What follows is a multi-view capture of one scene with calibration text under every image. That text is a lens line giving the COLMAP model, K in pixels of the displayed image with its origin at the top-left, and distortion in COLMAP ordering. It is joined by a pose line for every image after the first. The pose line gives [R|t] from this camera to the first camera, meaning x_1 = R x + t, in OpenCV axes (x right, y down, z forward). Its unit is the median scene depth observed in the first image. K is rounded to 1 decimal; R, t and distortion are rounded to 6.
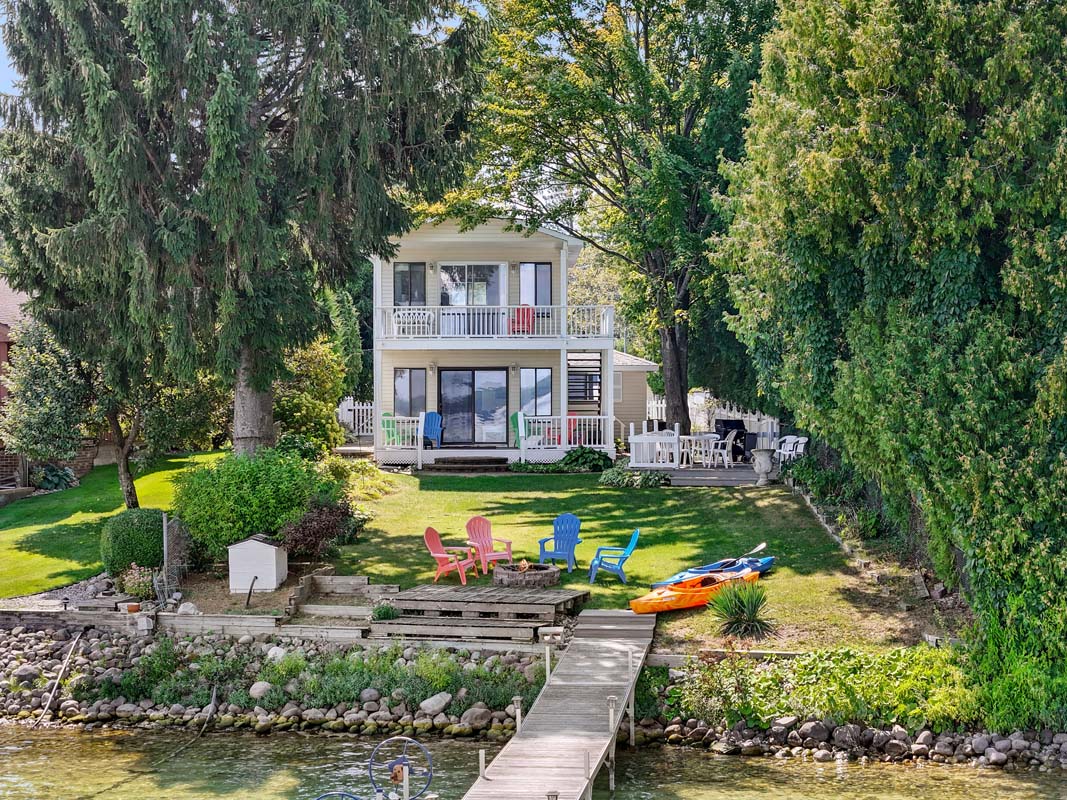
lens RADIAL K [[2172.6, 0, 530.9], [0, 2172.6, 400.5], [0, 0, 1]] dist [-0.020584, 0.000000]
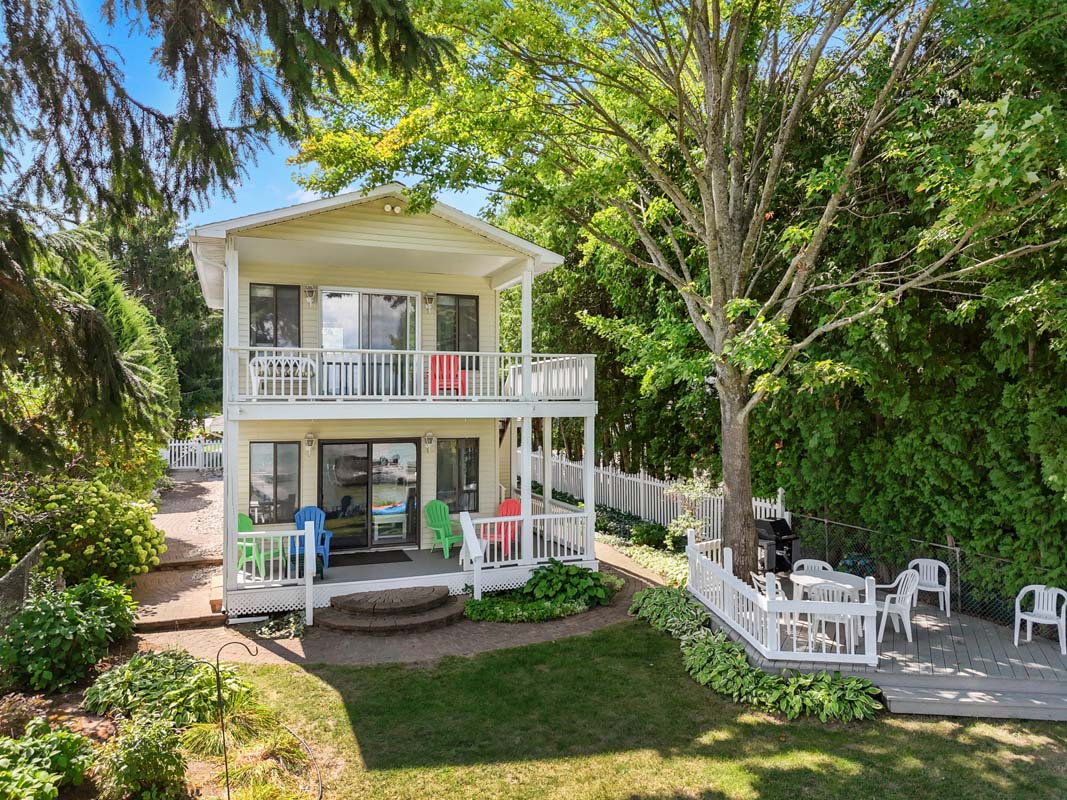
lens RADIAL K [[792.2, 0, 533.2], [0, 792.2, 399.2], [0, 0, 1]] dist [0.057201, -0.042093]
pose [[0.938359, 0.002719, 0.345653, -0.066774], [-0.001879, 0.999994, -0.002766, -0.027899], [-0.345658, 0.001946, 0.938359, 0.748515]]
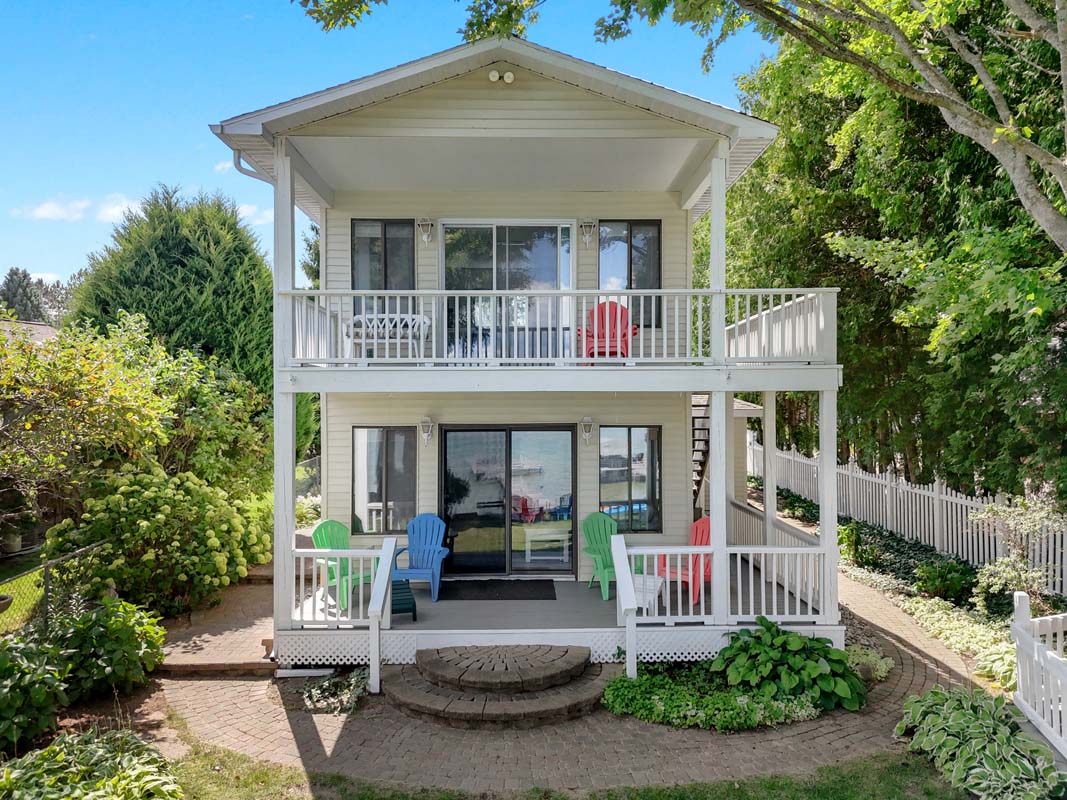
lens RADIAL K [[792.2, 0, 530.5], [0, 792.2, 400.3], [0, 0, 1]] dist [0.057201, -0.042093]
pose [[0.999994, -0.000897, 0.003358, -0.022122], [0.000899, 0.999999, -0.000776, -0.021249], [-0.003358, 0.000779, 0.999994, 0.821944]]
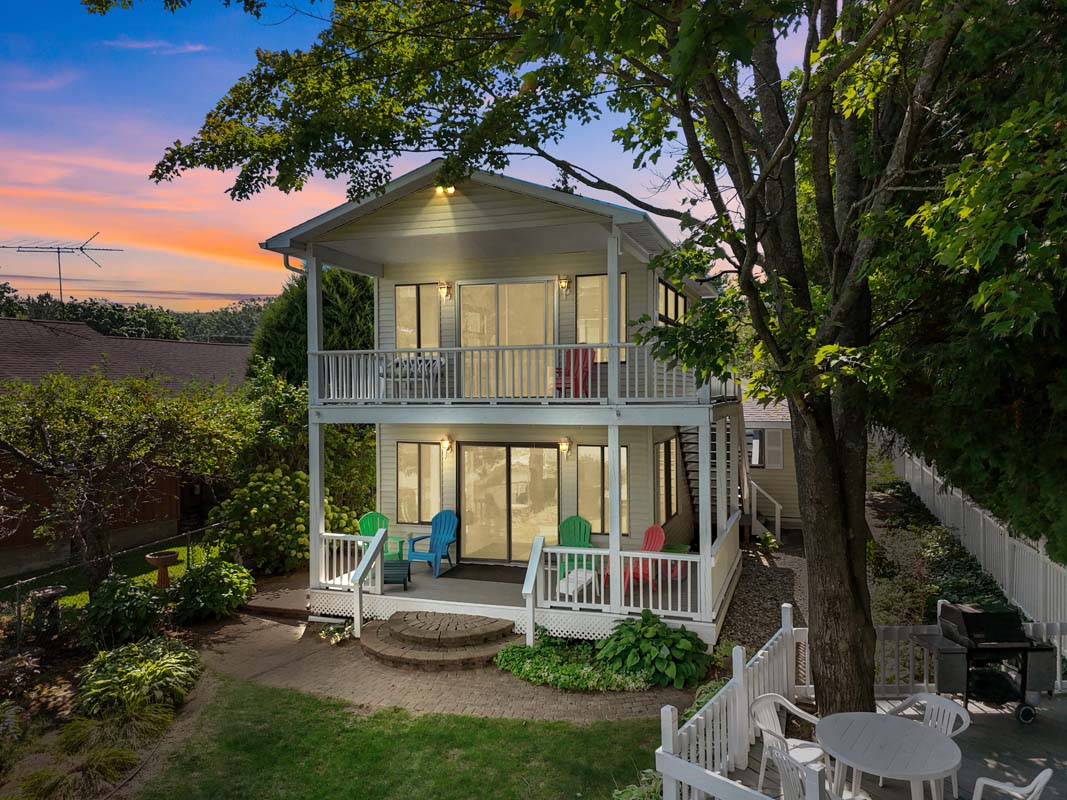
lens RADIAL K [[792.2, 0, 532.8], [0, 792.2, 398.9], [0, 0, 1]] dist [0.057201, -0.042093]
pose [[0.942597, 0.000945, -0.333930, 0.059354], [0.004829, 0.999853, 0.016460, -0.032594], [0.333896, -0.017127, 0.942454, 0.790433]]
